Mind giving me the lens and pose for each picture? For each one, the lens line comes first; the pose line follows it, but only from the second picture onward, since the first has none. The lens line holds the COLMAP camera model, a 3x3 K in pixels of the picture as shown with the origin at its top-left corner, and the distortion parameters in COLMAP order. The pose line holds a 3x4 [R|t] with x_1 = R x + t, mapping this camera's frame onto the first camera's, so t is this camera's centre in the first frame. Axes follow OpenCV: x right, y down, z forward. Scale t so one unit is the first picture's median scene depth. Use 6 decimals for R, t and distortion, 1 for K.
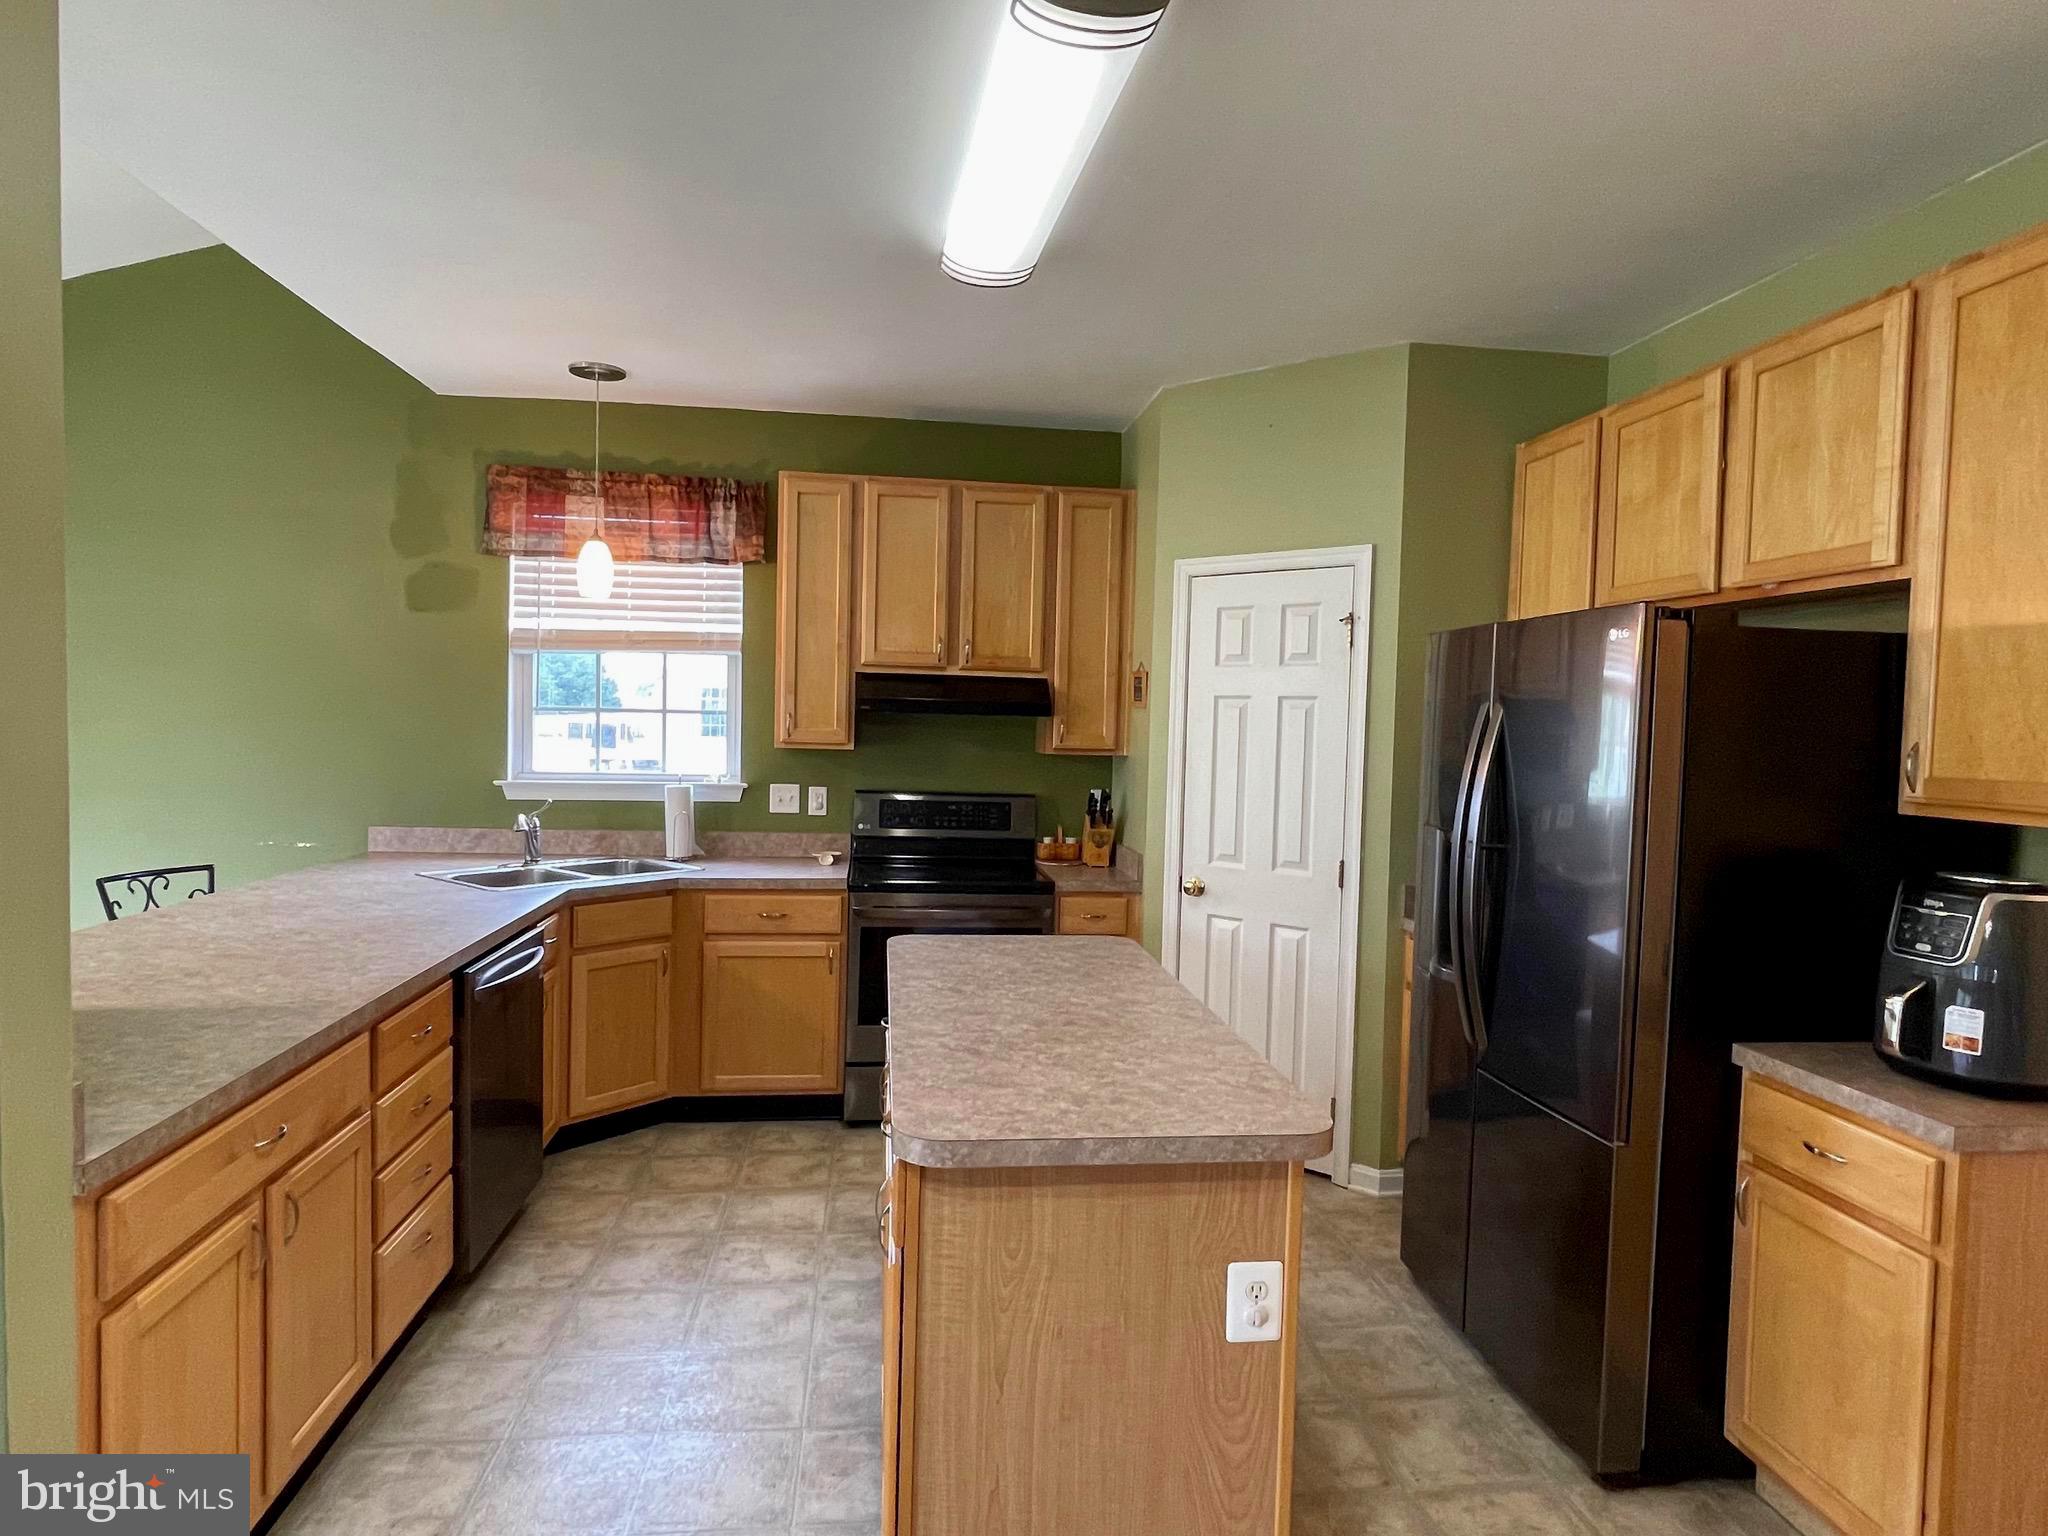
lens RADIAL K [[1132.5, 0, 1024.0], [0, 1132.5, 768.0], [0, 0, 1]] dist [0.004441, -0.004800]
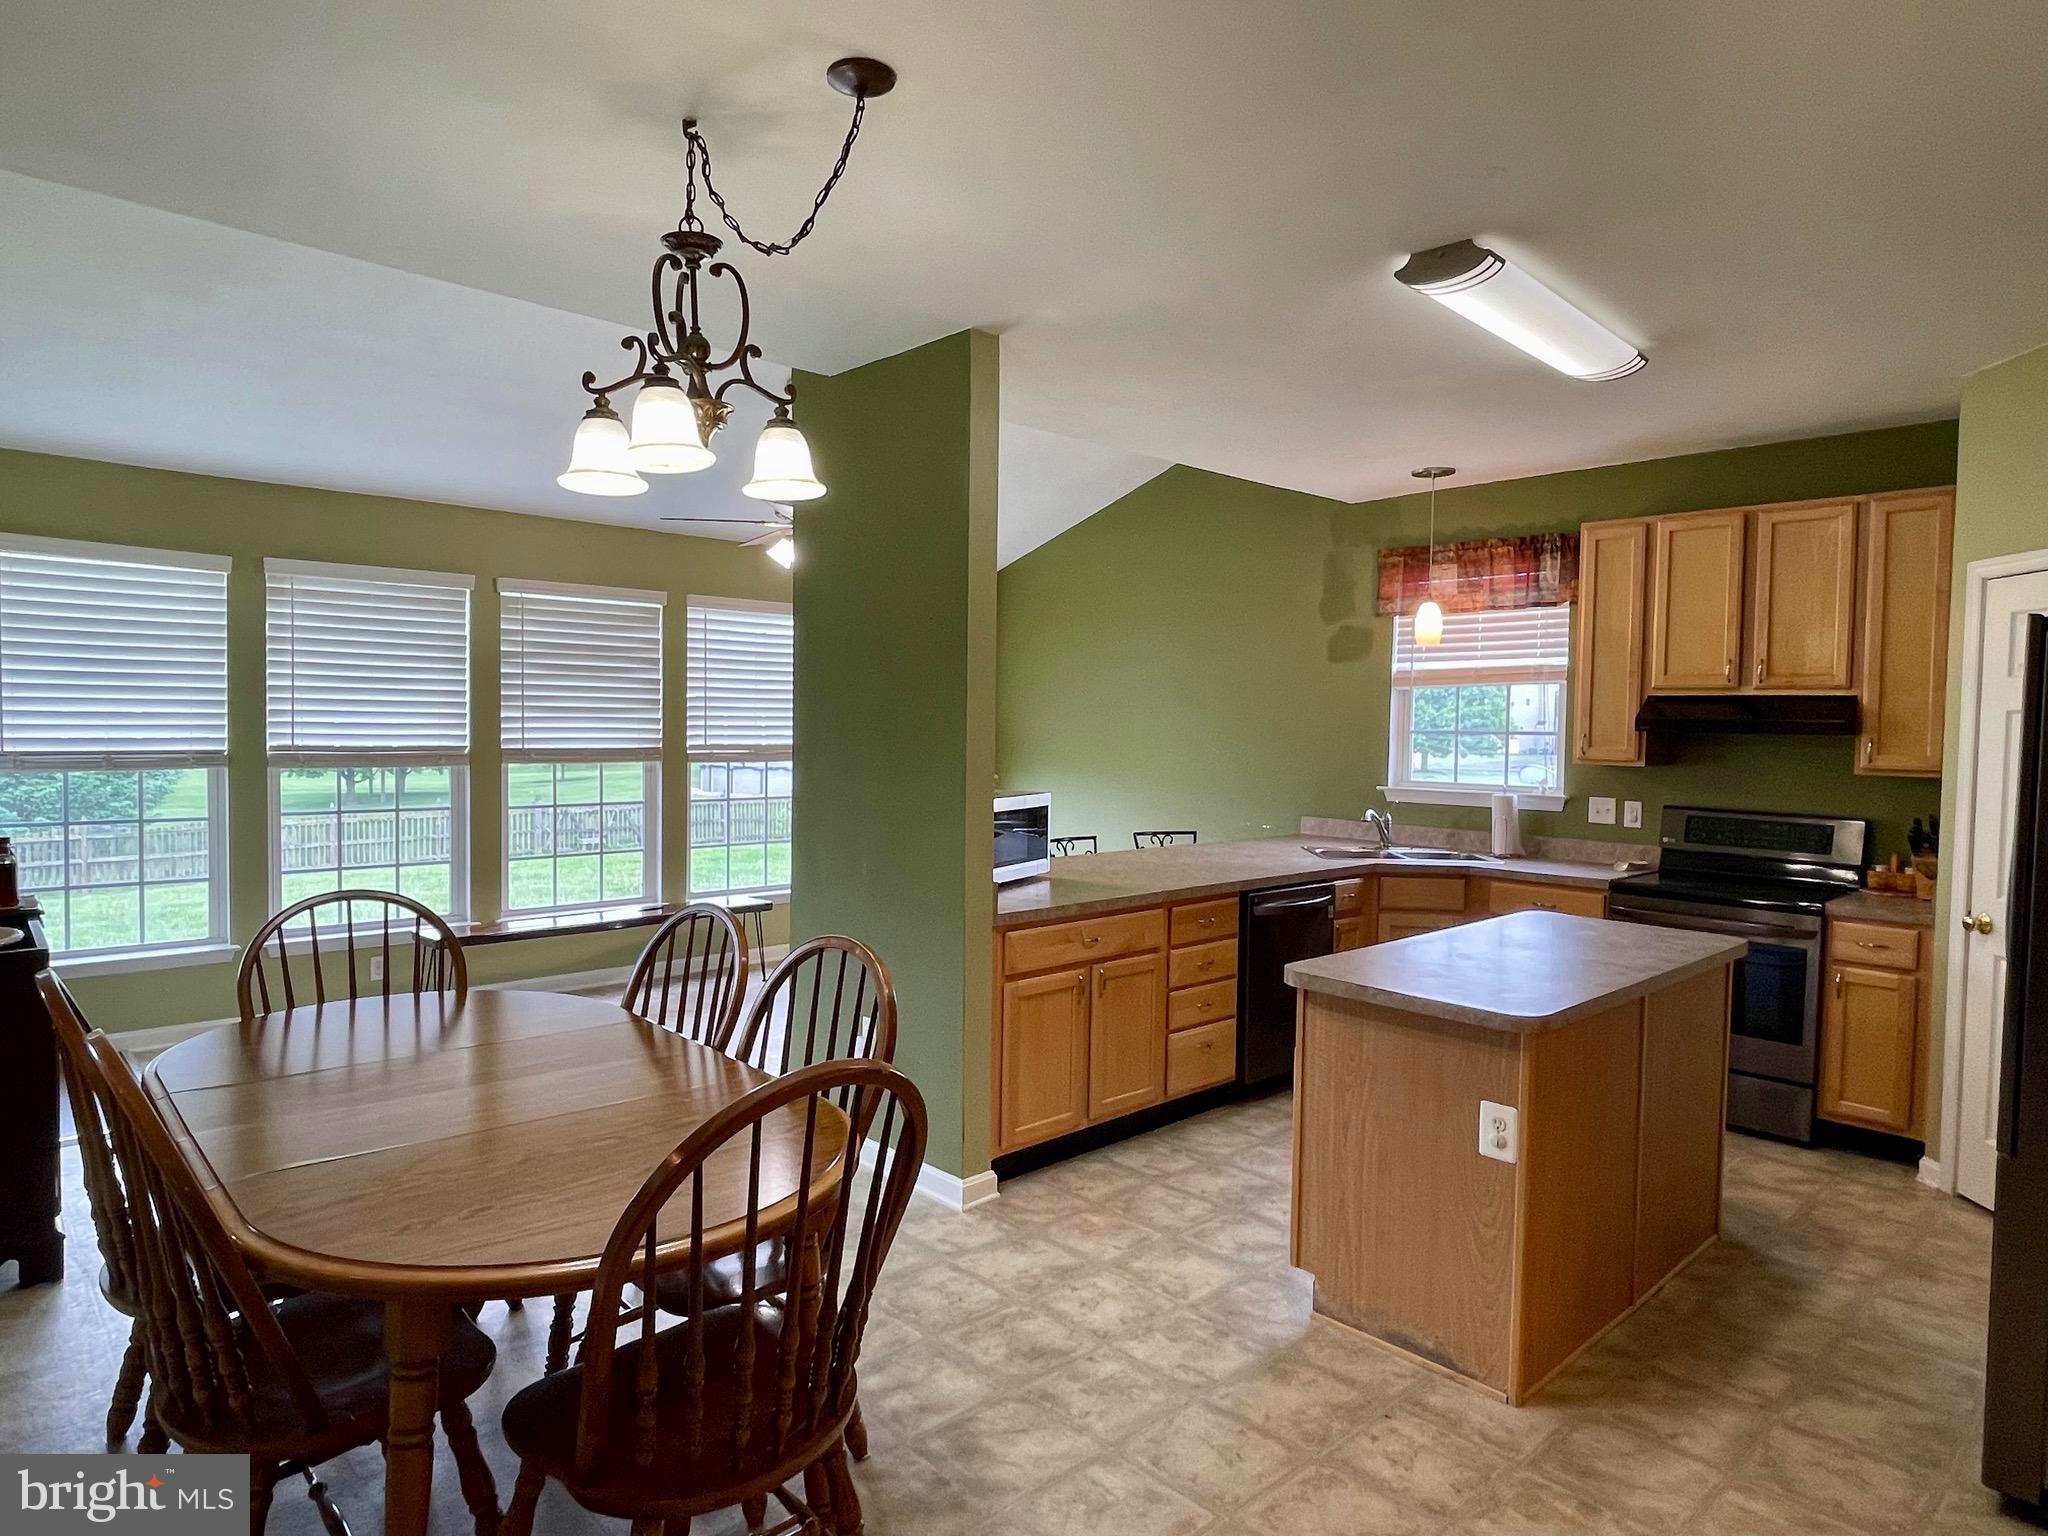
lens RADIAL K [[1202.8, 0, 1019.8], [0, 1202.8, 769.9], [0, 0, 1]] dist [0.001731, 0.000674]
pose [[0.586330, 0.016734, -0.809900, 0.432282], [-0.035407, 0.999361, -0.004984, 0.013810], [0.809298, 0.031599, 0.586547, -0.167333]]
